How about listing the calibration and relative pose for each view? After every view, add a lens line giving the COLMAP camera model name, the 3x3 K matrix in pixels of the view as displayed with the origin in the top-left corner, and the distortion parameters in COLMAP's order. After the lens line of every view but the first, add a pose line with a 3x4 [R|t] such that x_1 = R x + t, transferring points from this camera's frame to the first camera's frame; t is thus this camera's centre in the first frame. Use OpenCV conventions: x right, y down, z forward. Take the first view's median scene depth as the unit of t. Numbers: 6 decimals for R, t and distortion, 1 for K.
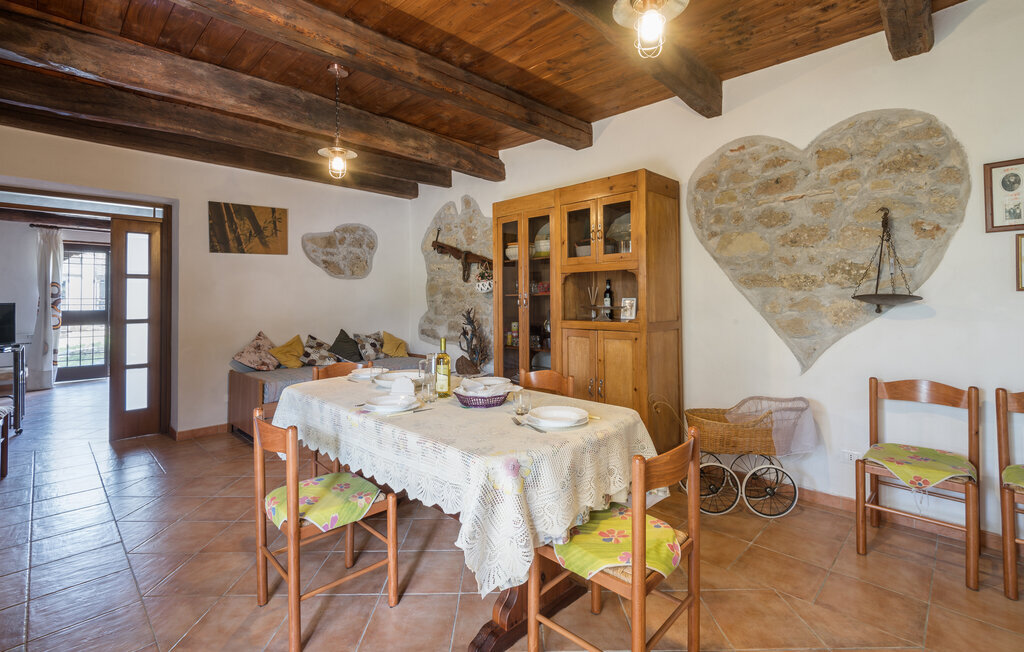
lens RADIAL K [[466.8, 0, 501.4], [0, 466.8, 290.8], [0, 0, 1]] dist [0.003675, -0.002204]
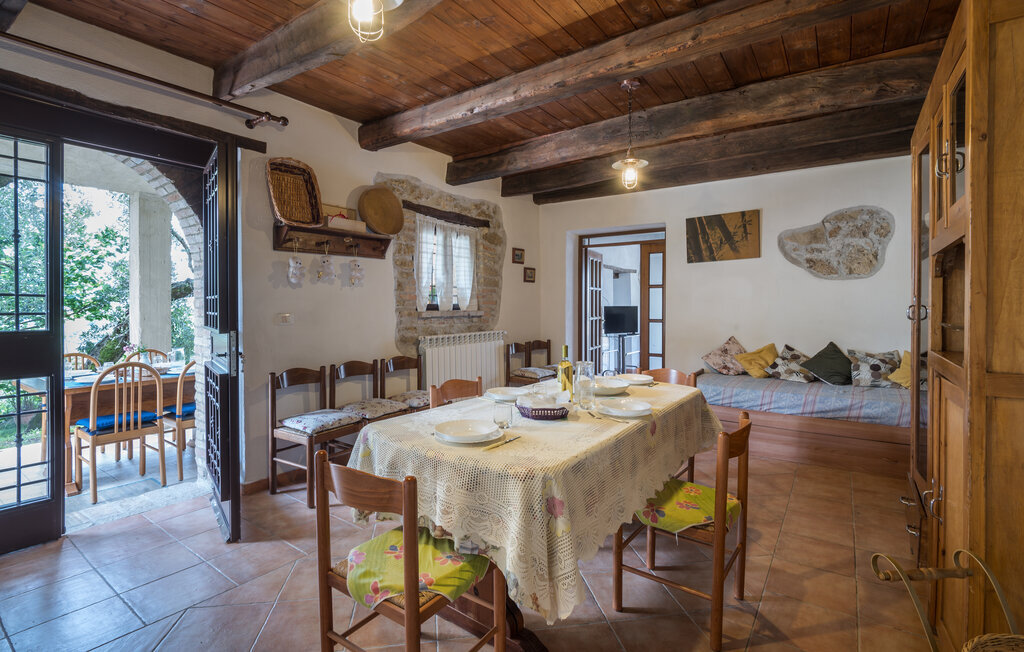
lens RADIAL K [[466.8, 0, 509.8], [0, 466.8, 308.8], [0, 0, 1]] dist [0.003675, -0.002204]
pose [[0.164719, 0.013382, -0.986250, 0.399099], [0.014037, 0.999775, 0.015910, 0.004630], [0.986241, -0.016465, 0.164494, 0.350339]]
